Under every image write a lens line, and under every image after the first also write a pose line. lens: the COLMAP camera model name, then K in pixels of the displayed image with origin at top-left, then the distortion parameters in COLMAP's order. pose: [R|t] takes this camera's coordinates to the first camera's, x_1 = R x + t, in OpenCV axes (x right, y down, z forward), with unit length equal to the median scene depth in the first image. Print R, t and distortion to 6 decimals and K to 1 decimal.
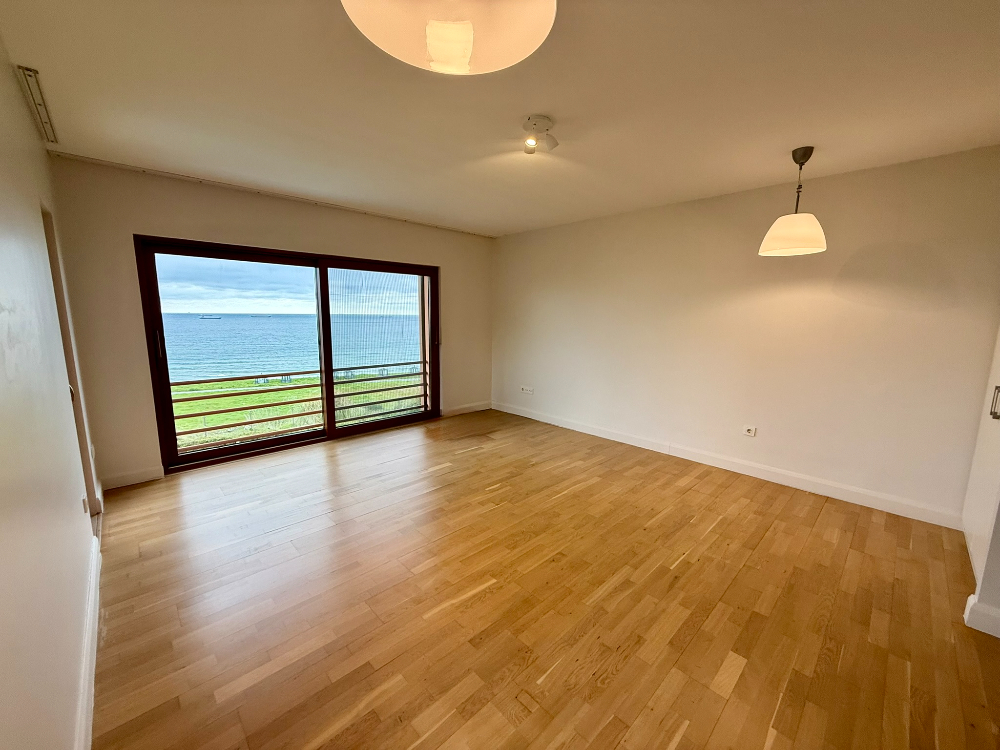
lens RADIAL K [[397.5, 0, 500.0], [0, 397.5, 375.0], [0, 0, 1]] dist [-0.000385, 0.000121]
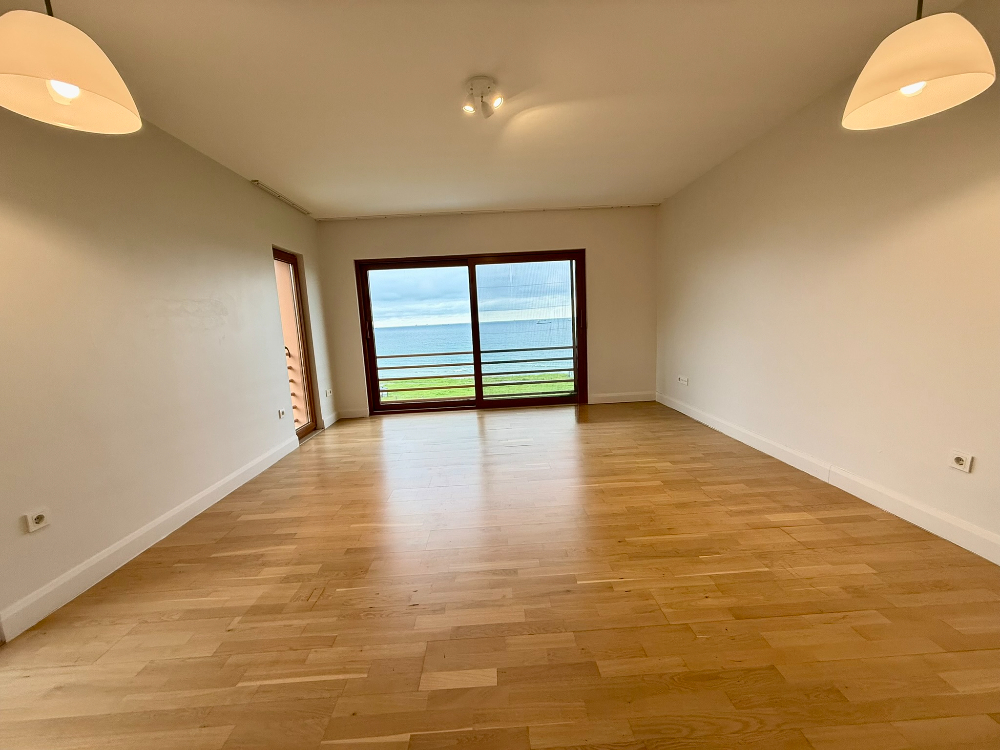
lens RADIAL K [[390.1, 0, 500.8], [0, 390.1, 387.4], [0, 0, 1]] dist [-0.000002, -0.000136]
pose [[0.744397, 0.066551, -0.664412, 0.492284], [-0.041250, 0.997704, 0.053719, 0.036102], [0.666461, -0.012581, 0.745433, 0.191583]]
